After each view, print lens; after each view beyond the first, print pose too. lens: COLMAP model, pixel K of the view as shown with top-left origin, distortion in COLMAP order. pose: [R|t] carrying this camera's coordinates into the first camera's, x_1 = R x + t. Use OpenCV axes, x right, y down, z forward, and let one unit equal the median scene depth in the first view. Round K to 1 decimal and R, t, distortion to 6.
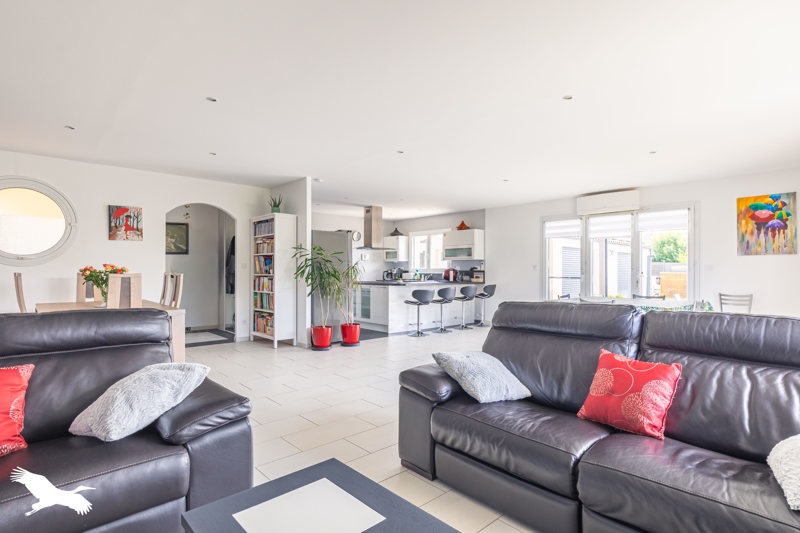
lens RADIAL K [[417.0, 0, 394.1], [0, 417.0, 271.3], [0, 0, 1]] dist [-0.000145, -0.000573]
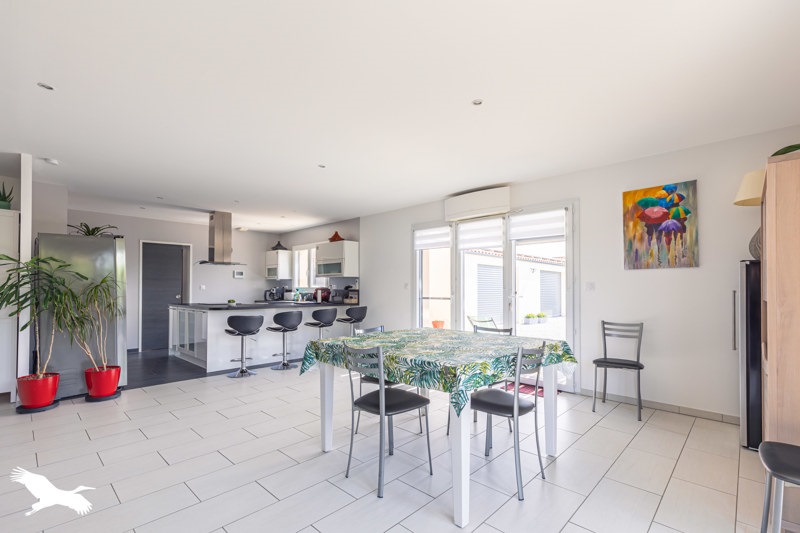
lens RADIAL K [[356.9, 0, 412.5], [0, 356.9, 283.6], [0, 0, 1]] dist [0.001402, -0.000055]
pose [[0.997445, -0.002166, 0.071400, 0.355863], [0.003176, 0.999896, -0.014043, -0.004702], [-0.071363, 0.014234, 0.997349, 0.348991]]
